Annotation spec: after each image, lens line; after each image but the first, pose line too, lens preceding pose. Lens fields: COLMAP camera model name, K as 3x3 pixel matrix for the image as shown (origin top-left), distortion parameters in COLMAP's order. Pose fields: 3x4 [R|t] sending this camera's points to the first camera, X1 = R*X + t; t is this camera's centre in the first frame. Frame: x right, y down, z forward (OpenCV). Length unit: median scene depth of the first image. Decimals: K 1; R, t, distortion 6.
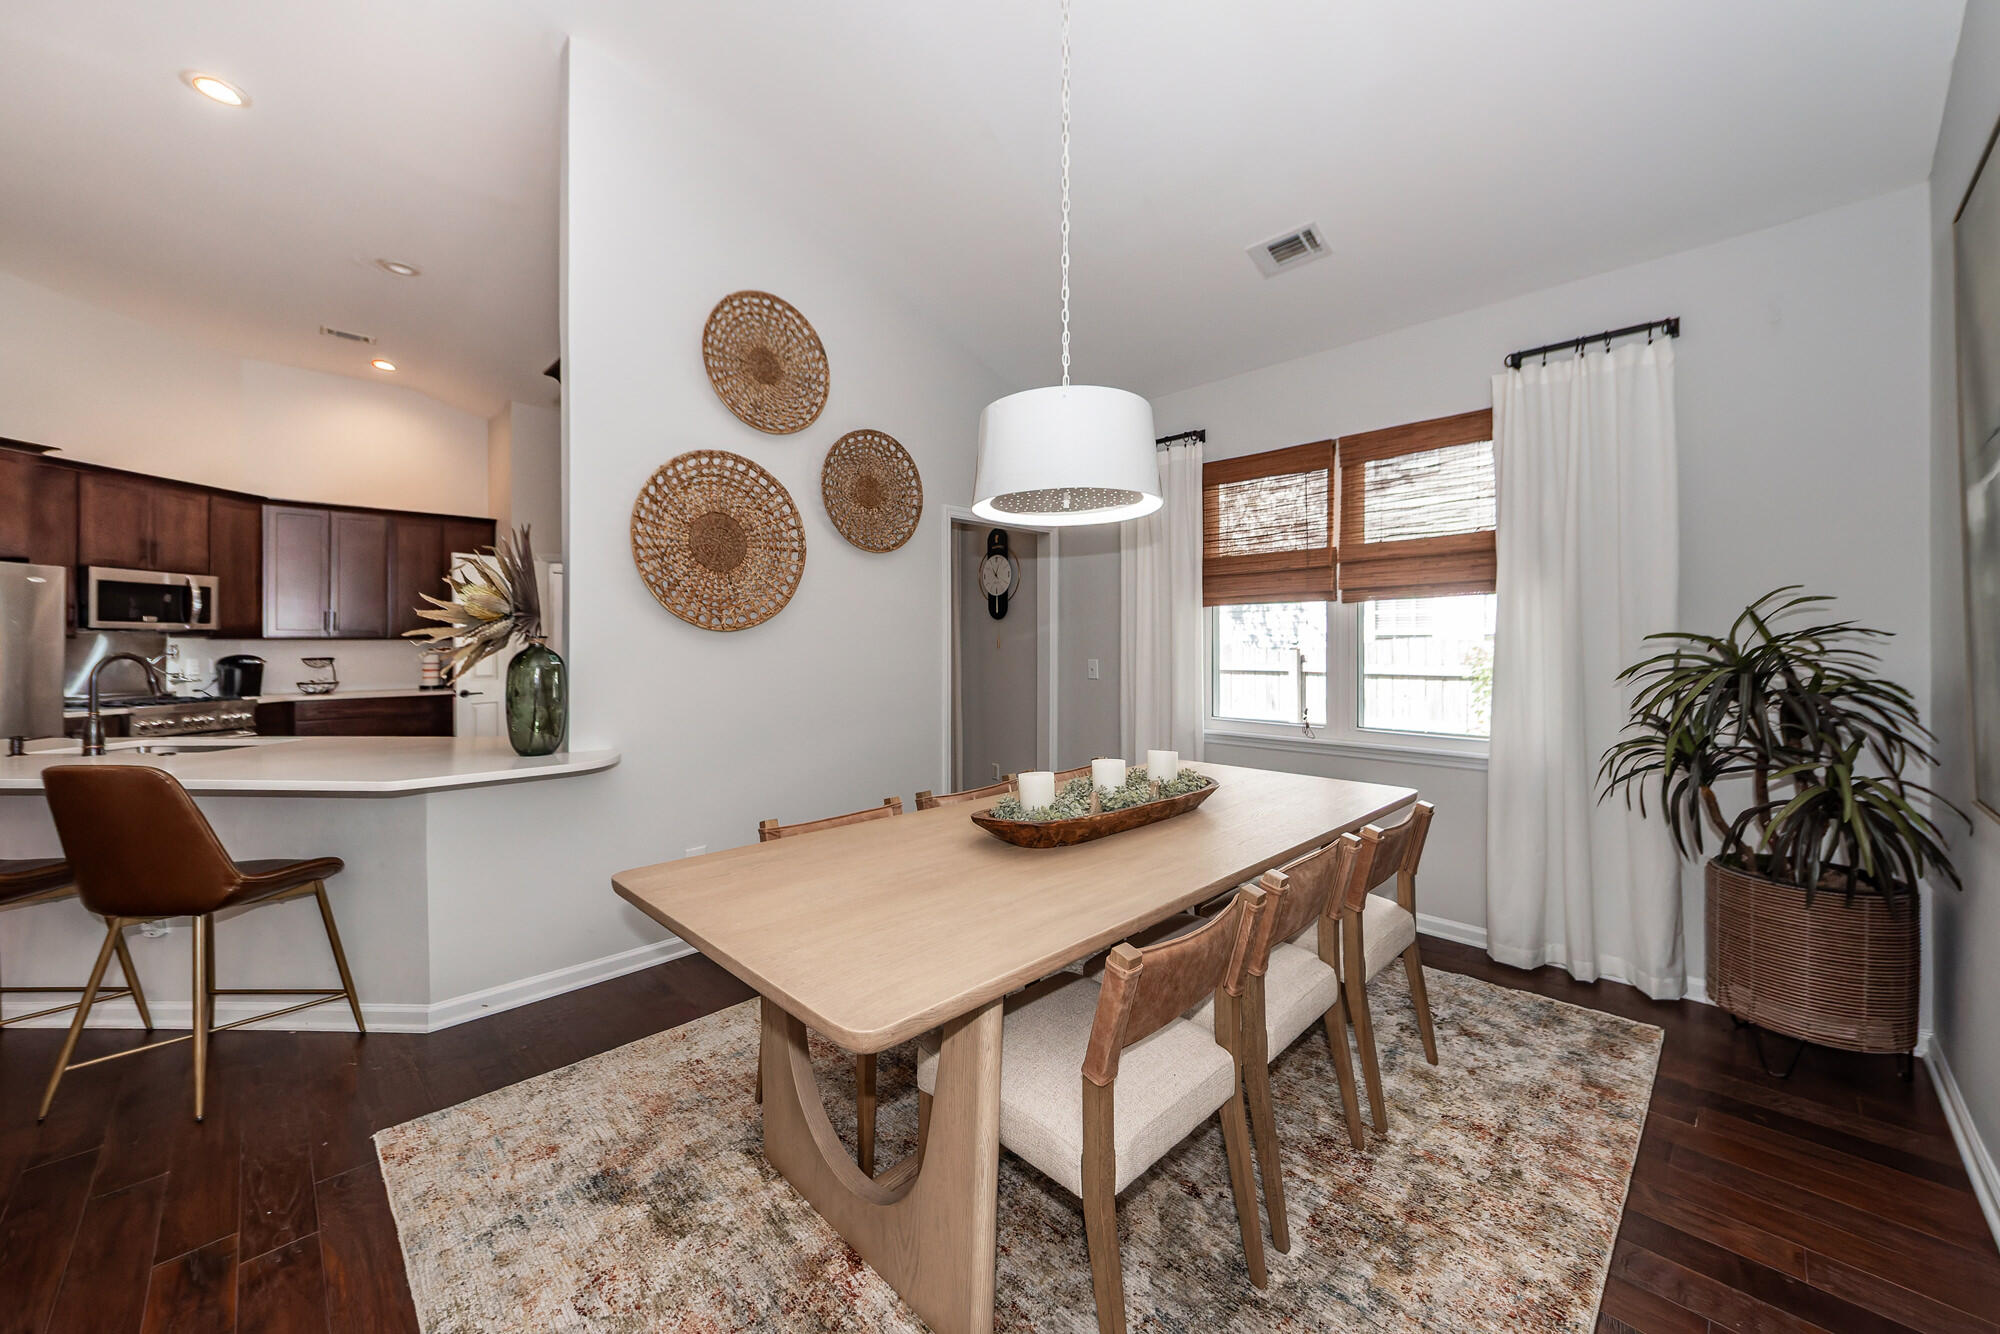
lens RADIAL K [[731.0, 0, 1010.4], [0, 731.0, 640.1], [0, 0, 1]] dist [0.020466, -0.004407]
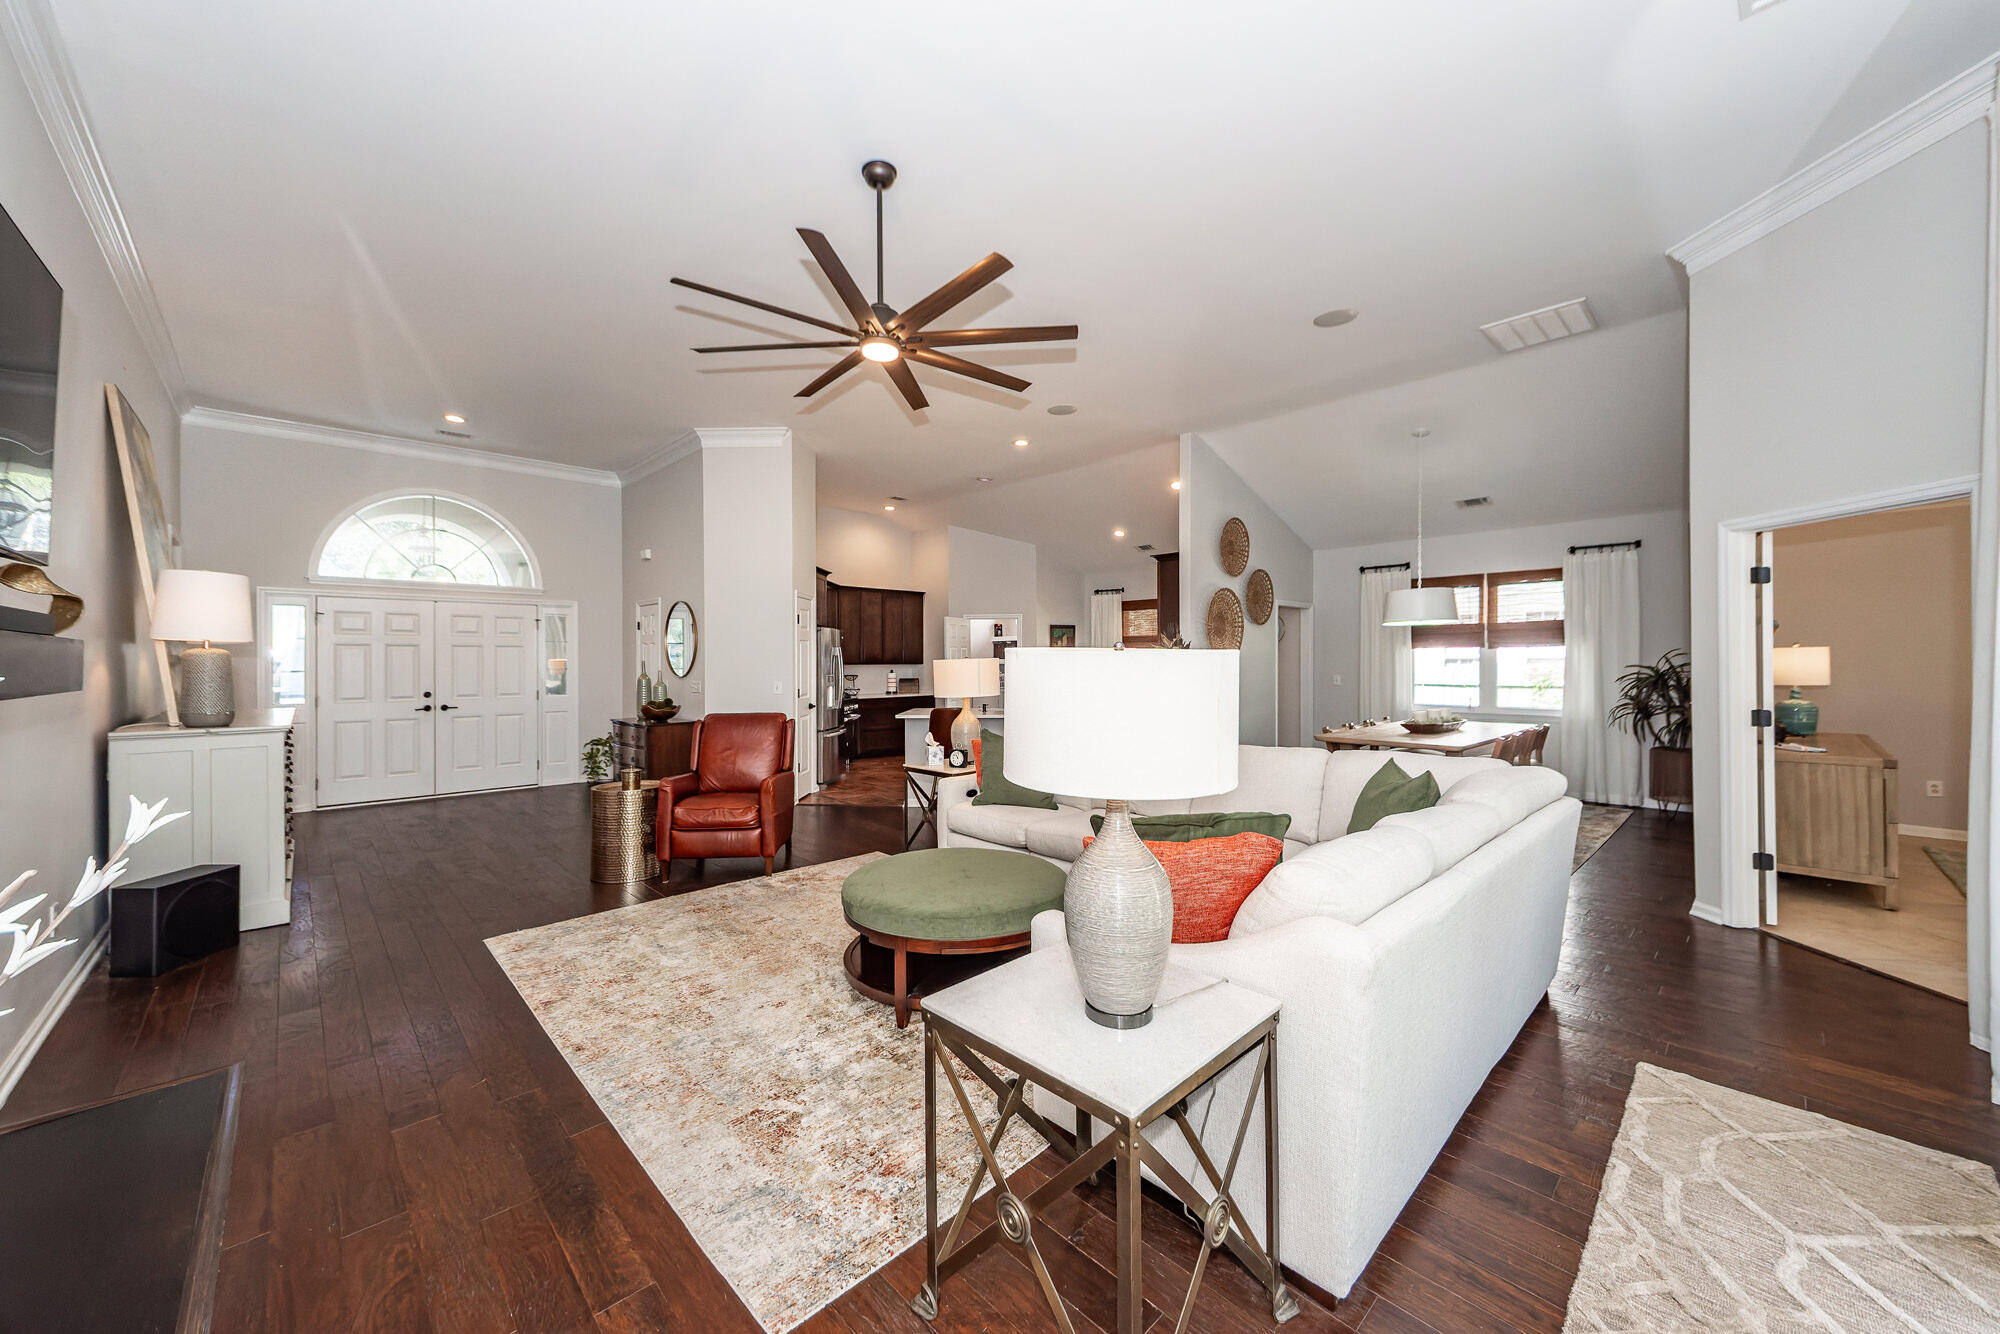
lens RADIAL K [[731.0, 0, 972.7], [0, 731.0, 658.4], [0, 0, 1]] dist [0.020466, -0.004407]
pose [[0.998216, -0.002185, -0.059673, -1.073227], [0.002063, 0.999996, -0.002102, -0.023670], [0.059678, 0.001975, 0.998216, -1.452123]]
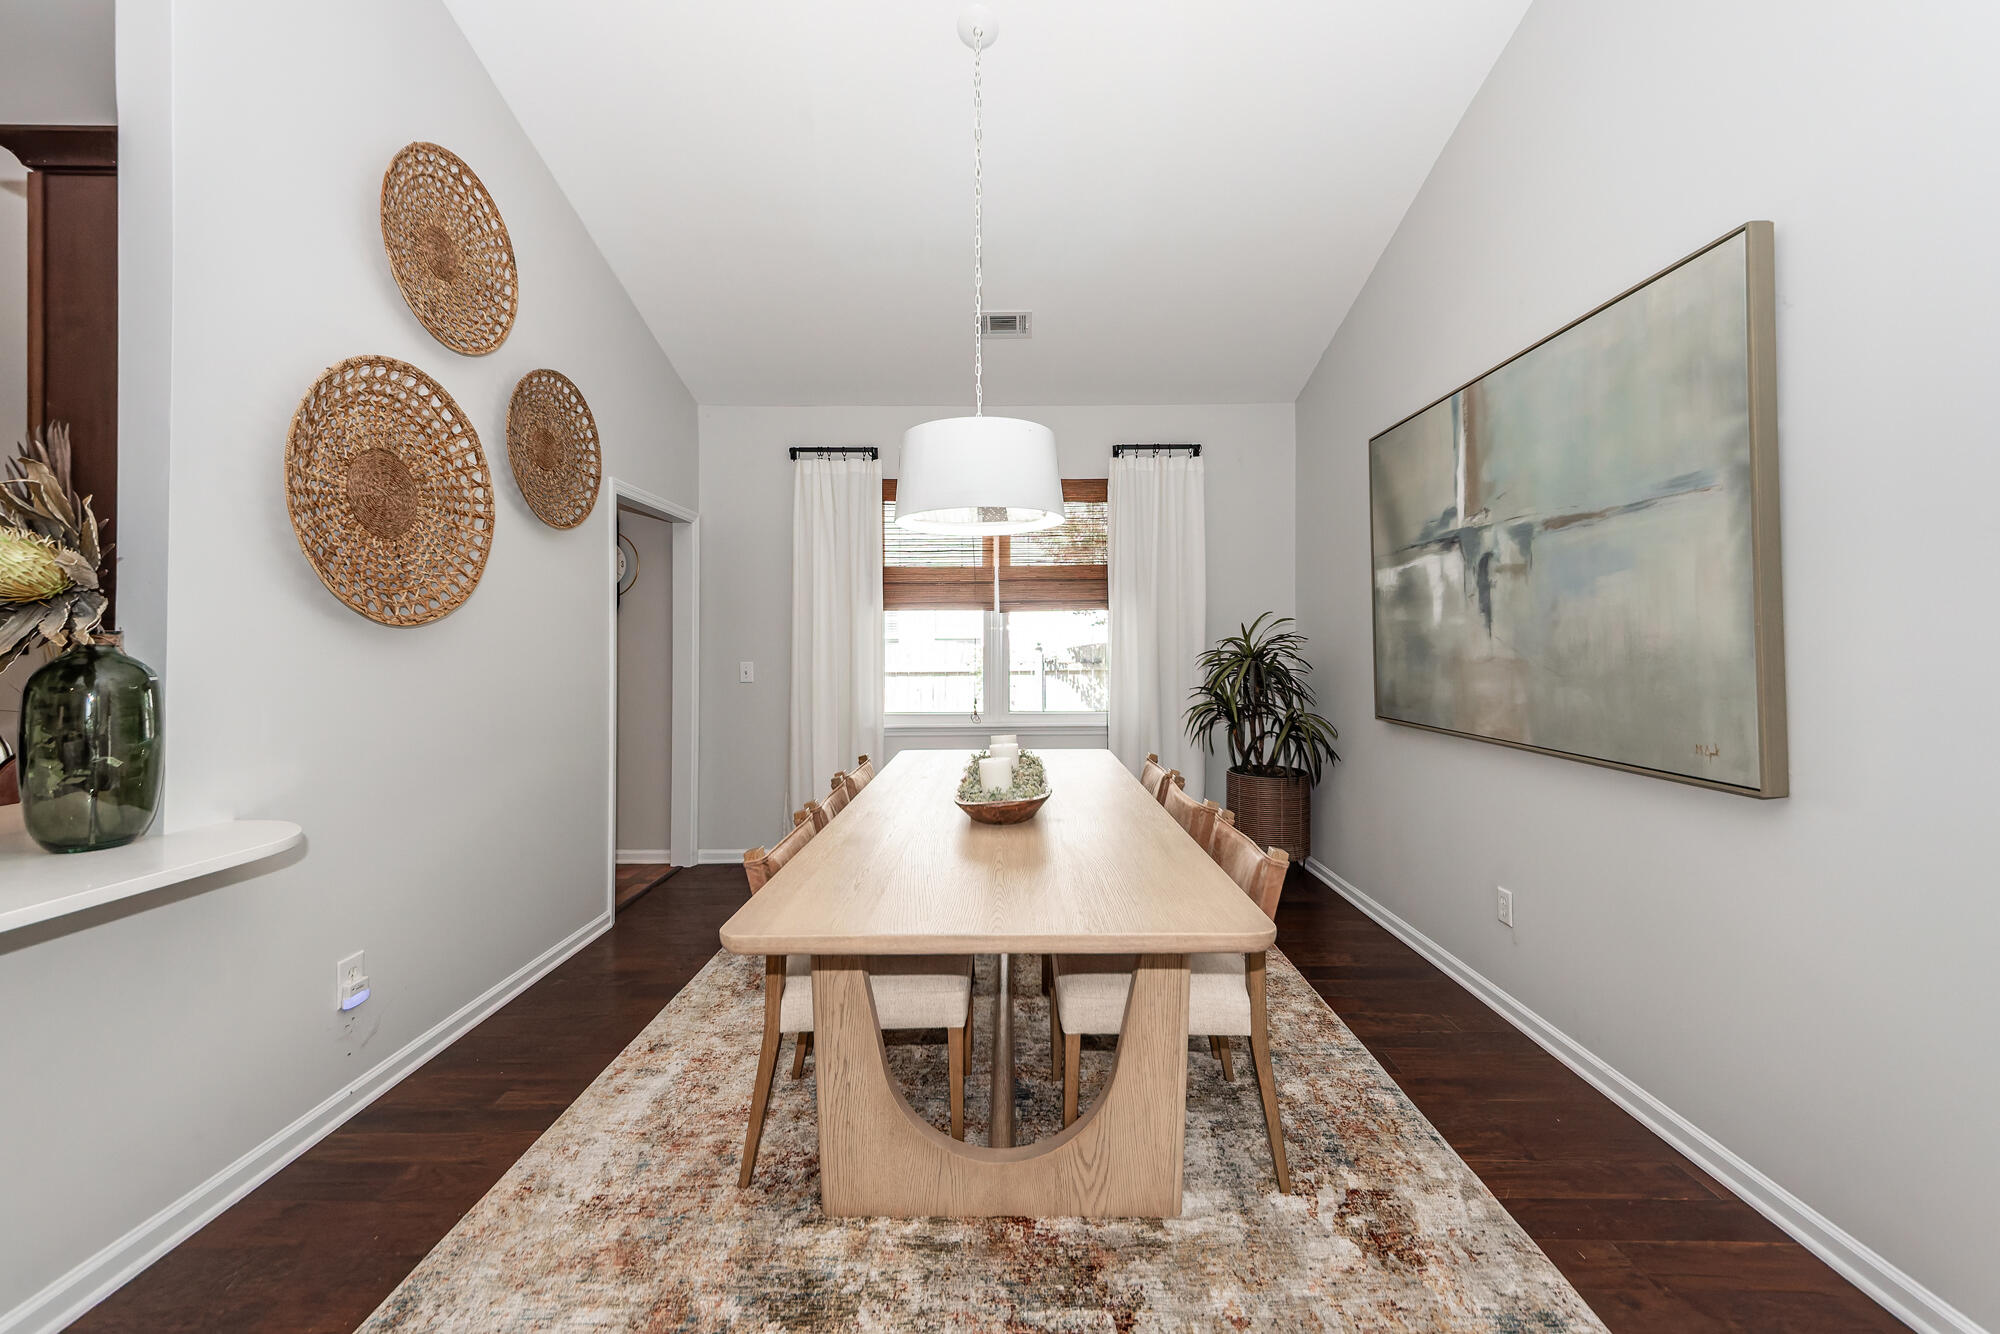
lens RADIAL K [[731.0, 0, 1023.0], [0, 731.0, 629.3], [0, 0, 1]] dist [0.020466, -0.004407]
pose [[0.722009, 0.016156, 0.691695, -0.418550], [-0.005478, 0.999829, -0.017636, 0.000006], [-0.691862, 0.008944, 0.721974, 0.094857]]
